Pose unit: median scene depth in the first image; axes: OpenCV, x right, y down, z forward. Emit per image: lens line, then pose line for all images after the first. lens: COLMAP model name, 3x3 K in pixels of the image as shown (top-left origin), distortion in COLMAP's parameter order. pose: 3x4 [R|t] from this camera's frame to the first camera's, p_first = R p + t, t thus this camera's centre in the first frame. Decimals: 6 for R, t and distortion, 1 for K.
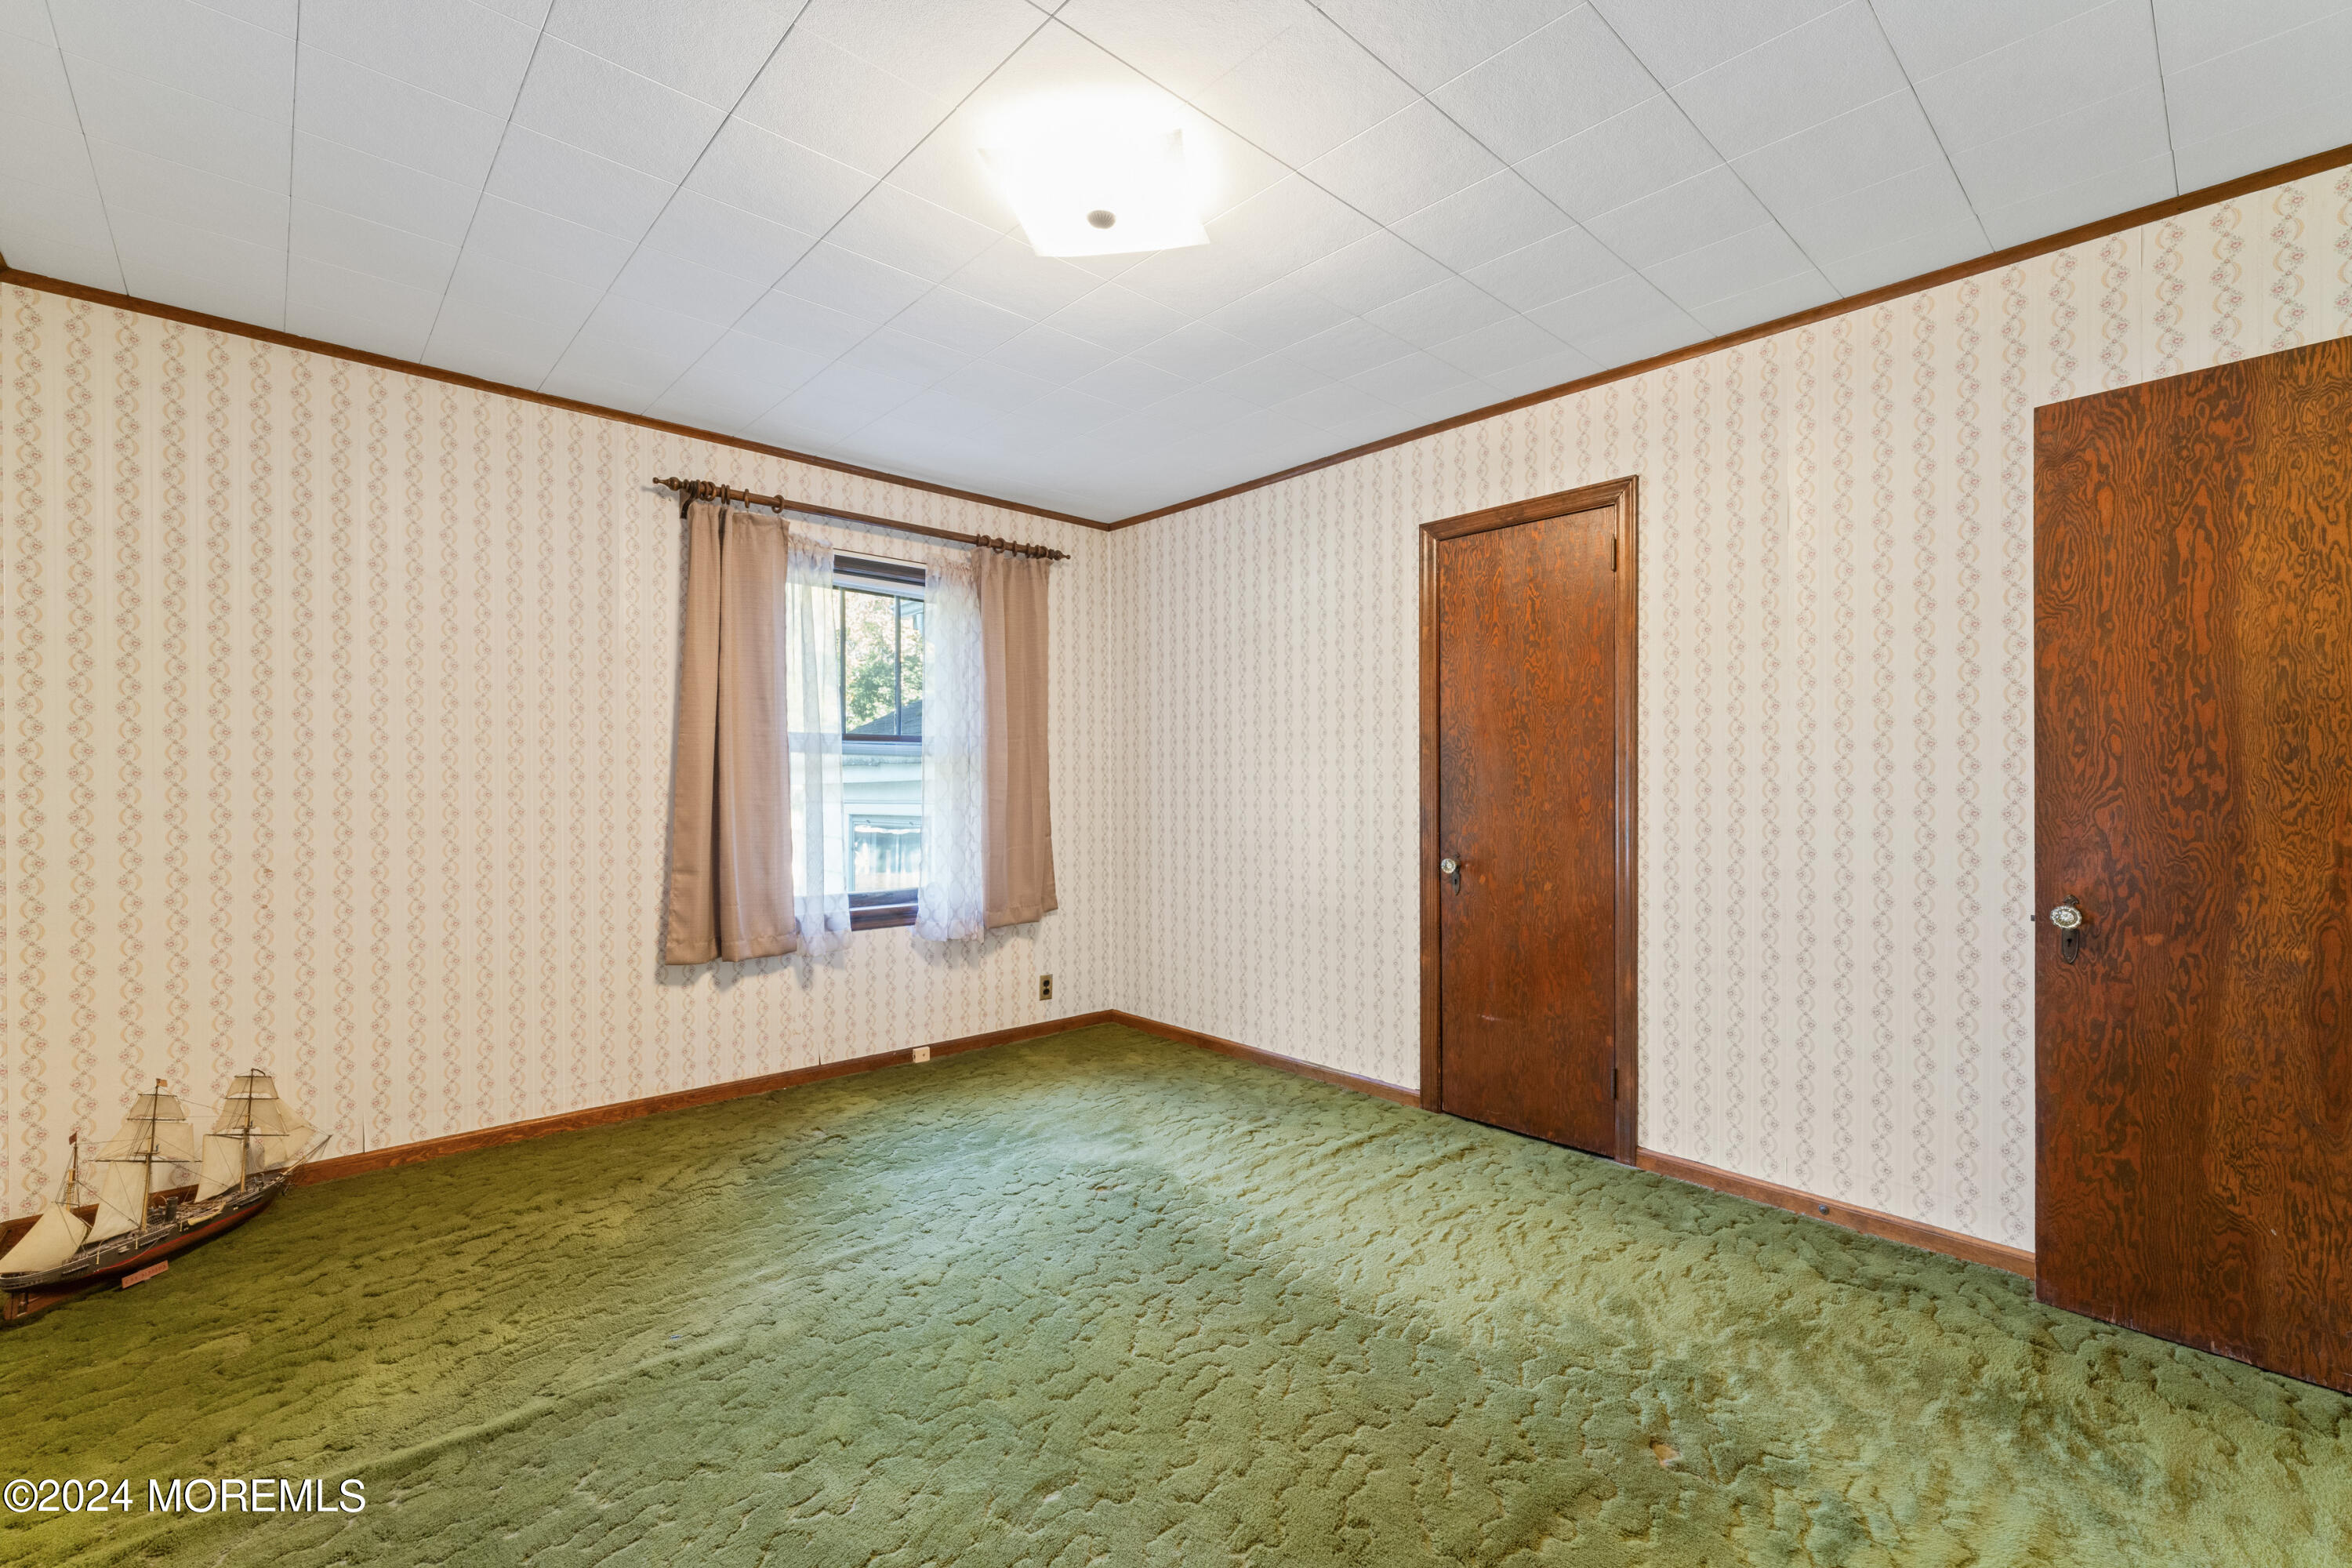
lens RADIAL K [[997.9, 0, 1170.9], [0, 997.9, 785.1], [0, 0, 1]] dist [-0.000723, 0.000315]
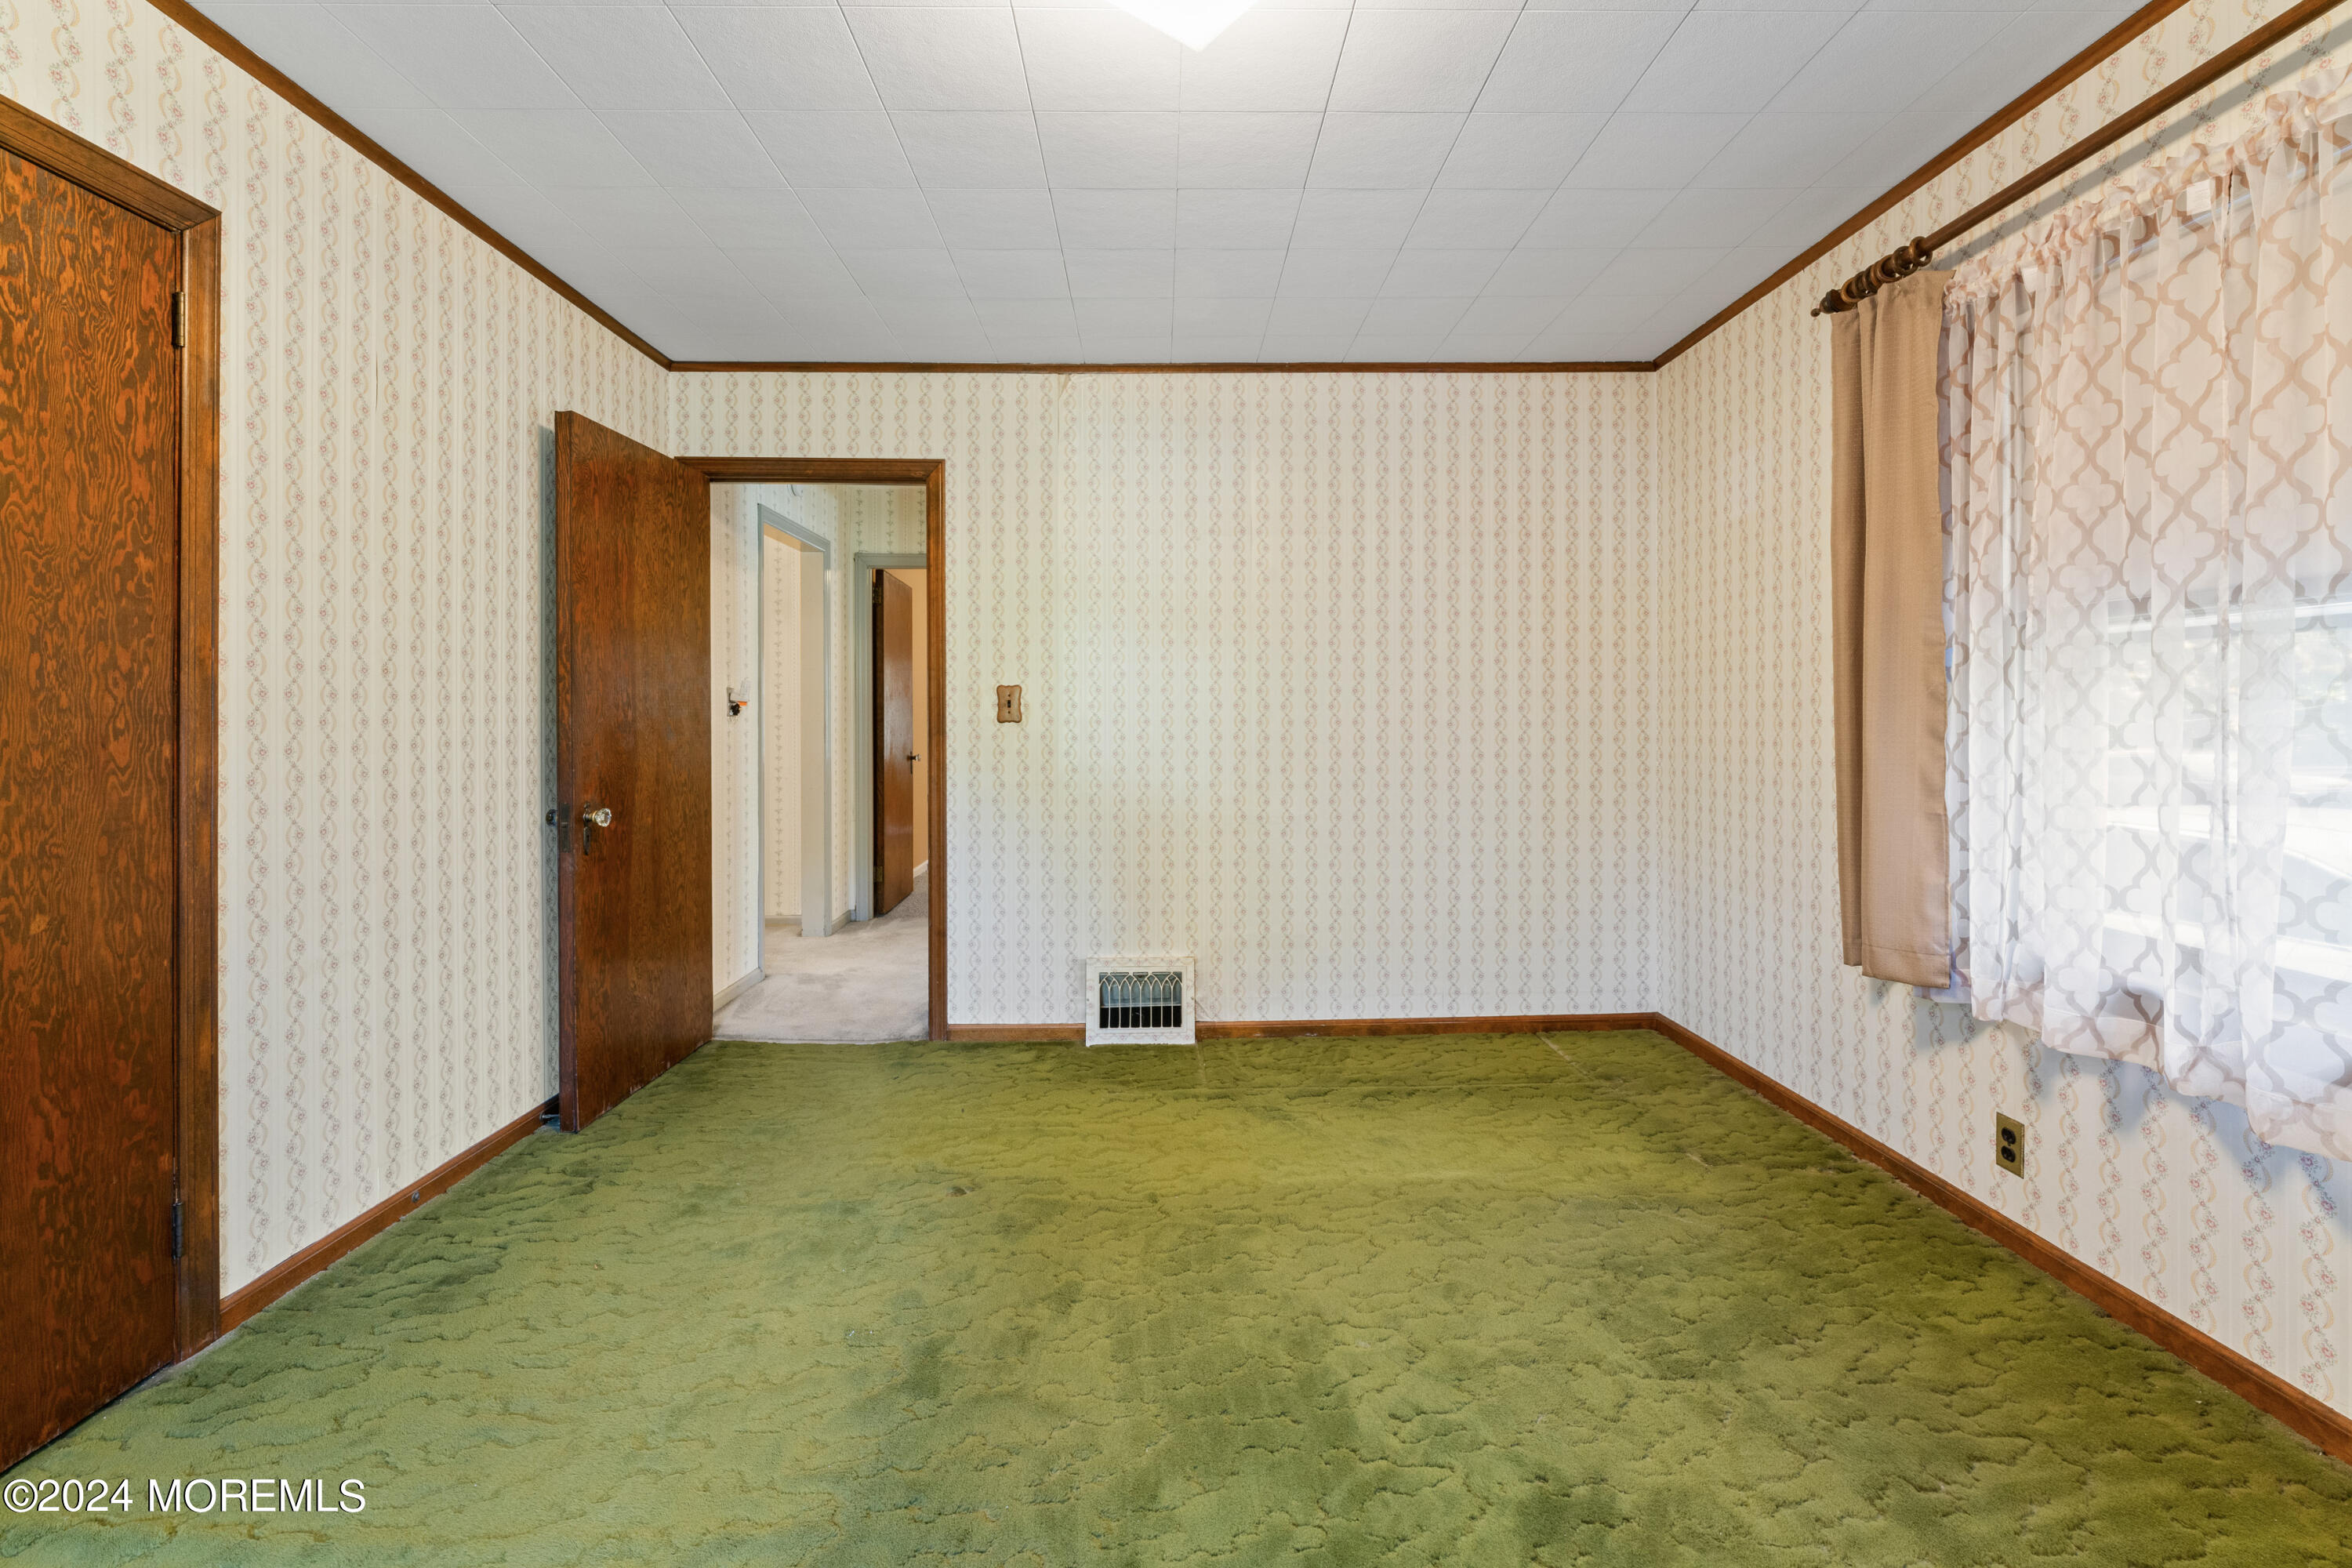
lens RADIAL K [[982.7, 0, 1166.2], [0, 982.7, 735.9], [0, 0, 1]] dist [-0.000393, 0.000046]
pose [[-0.745410, -0.006518, 0.666574, -0.329470], [-0.000706, 0.999959, 0.008989, 0.005170], [-0.666606, 0.006230, -0.745384, 0.940198]]
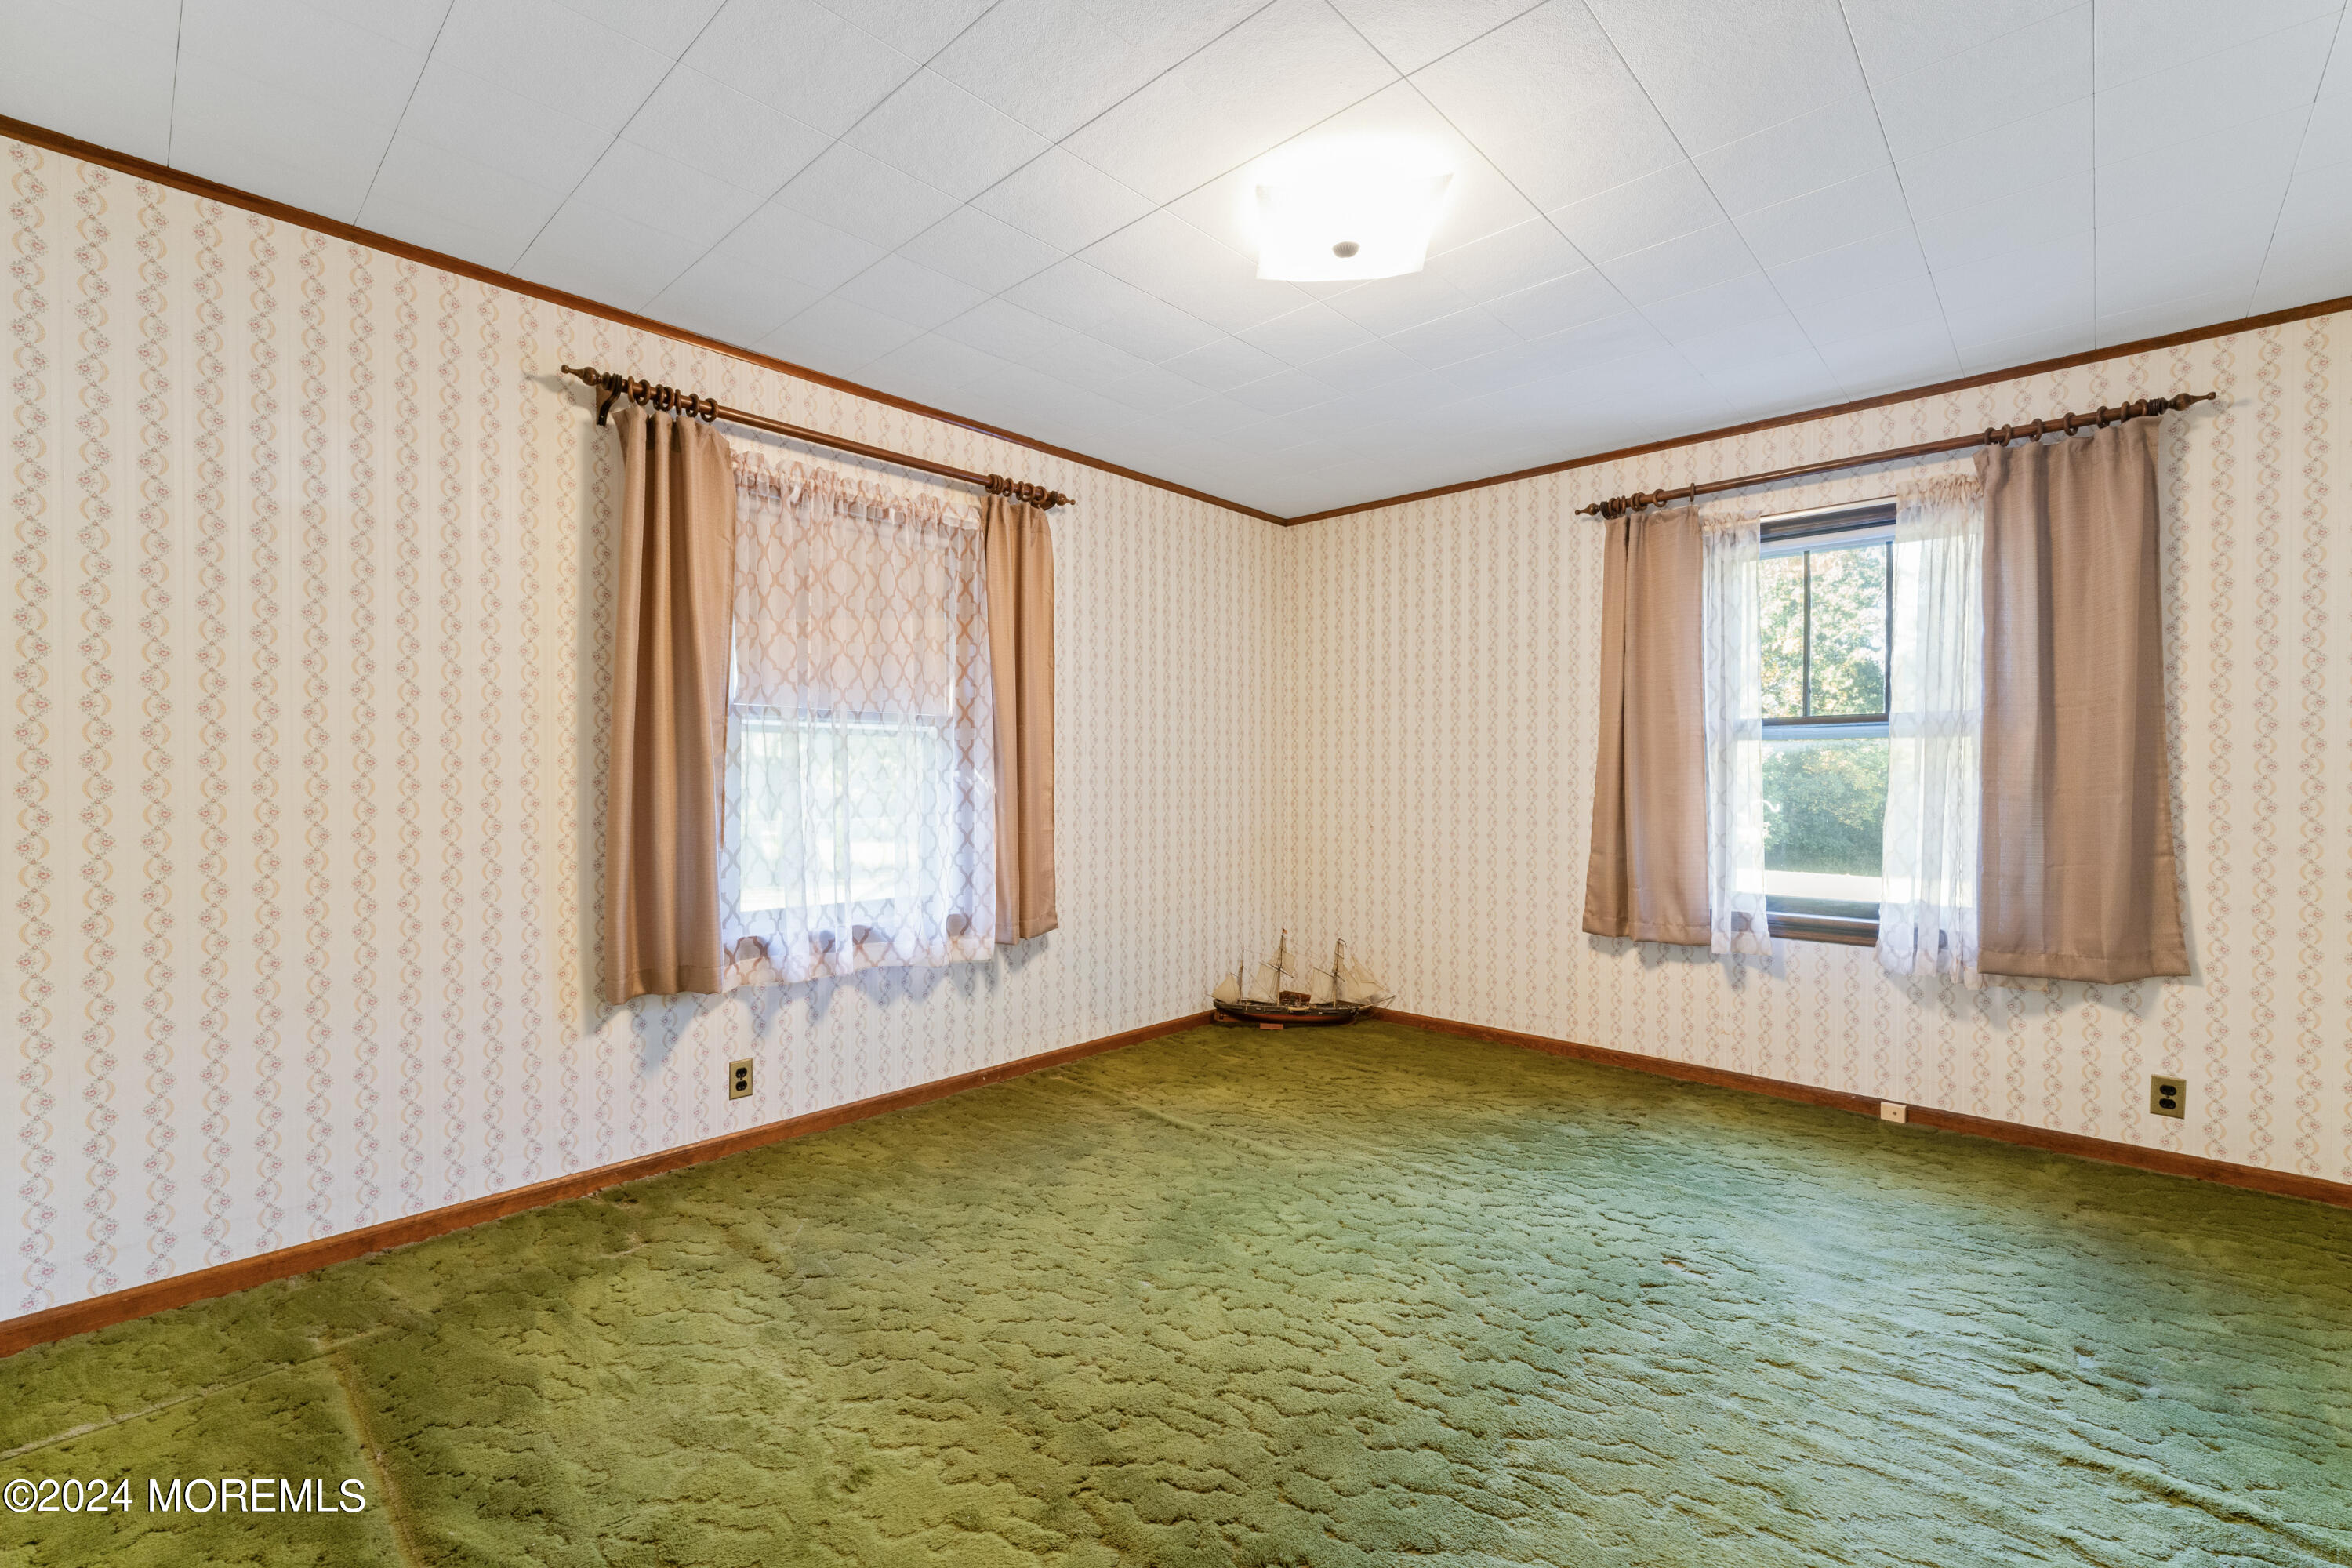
lens RADIAL K [[997.9, 0, 1170.9], [0, 997.9, 785.1], [0, 0, 1]] dist [-0.000723, 0.000315]
pose [[0.083600, 0.009270, -0.996456, 0.597408], [0.000606, 0.999956, 0.009353, 0.000330], [0.996499, -0.001386, 0.083590, 0.429795]]
